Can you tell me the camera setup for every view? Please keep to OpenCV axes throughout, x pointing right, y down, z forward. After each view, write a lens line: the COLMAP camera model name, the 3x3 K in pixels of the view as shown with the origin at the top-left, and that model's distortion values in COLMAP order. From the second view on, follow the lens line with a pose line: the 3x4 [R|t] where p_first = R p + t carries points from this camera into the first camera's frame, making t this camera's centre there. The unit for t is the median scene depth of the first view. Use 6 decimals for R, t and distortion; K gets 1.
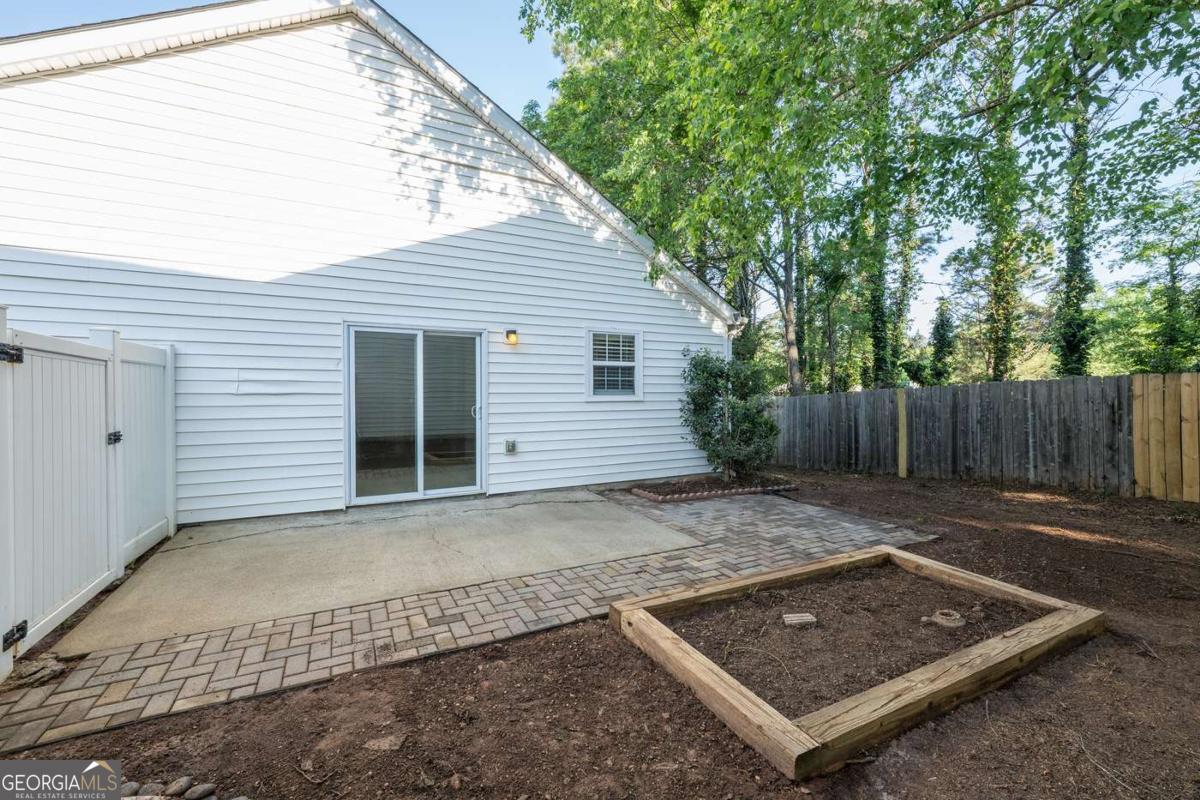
lens RADIAL K [[478.9, 0, 604.4], [0, 478.9, 405.9], [0, 0, 1]] dist [0.000037, -0.000099]
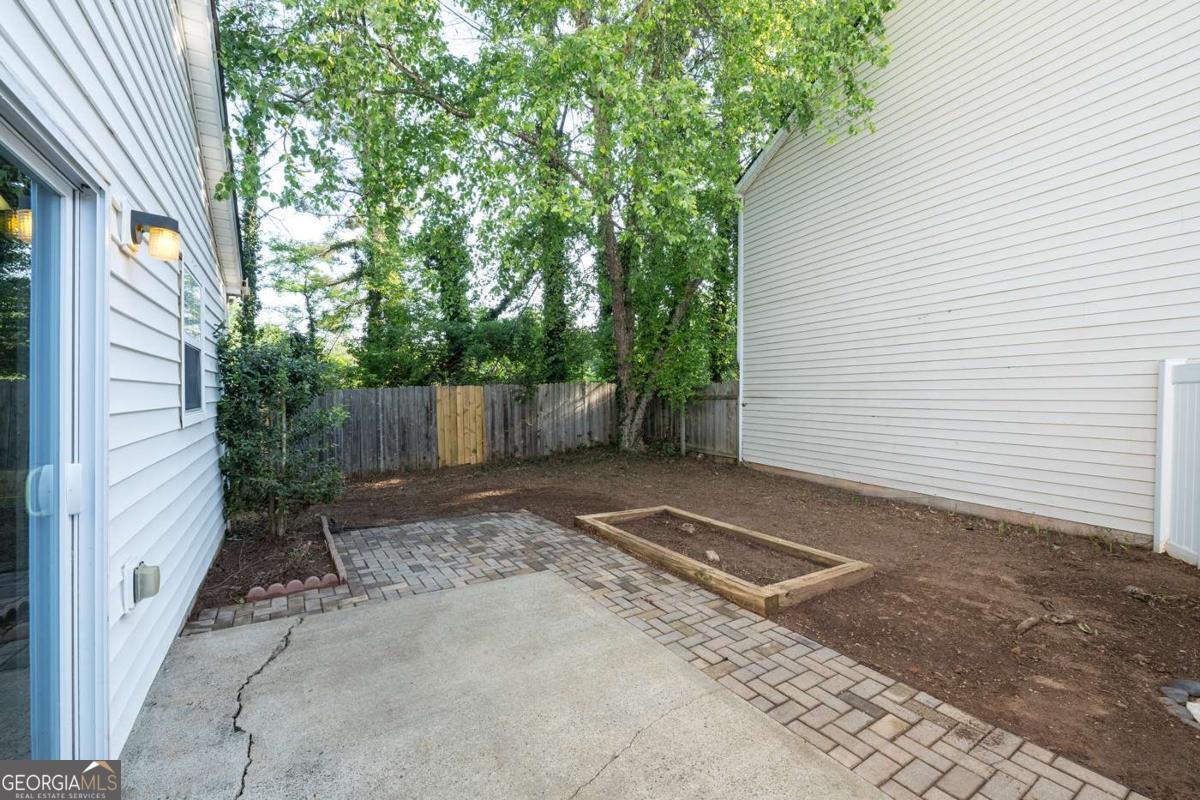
lens RADIAL K [[478.9, 0, 604.4], [0, 478.9, 405.9], [0, 0, 1]] dist [0.000037, -0.000099]
pose [[-0.064913, -0.020113, 0.997688, -0.629644], [0.025159, 0.999446, 0.021786, -0.035295], [-0.997574, 0.026515, -0.064371, 0.858203]]
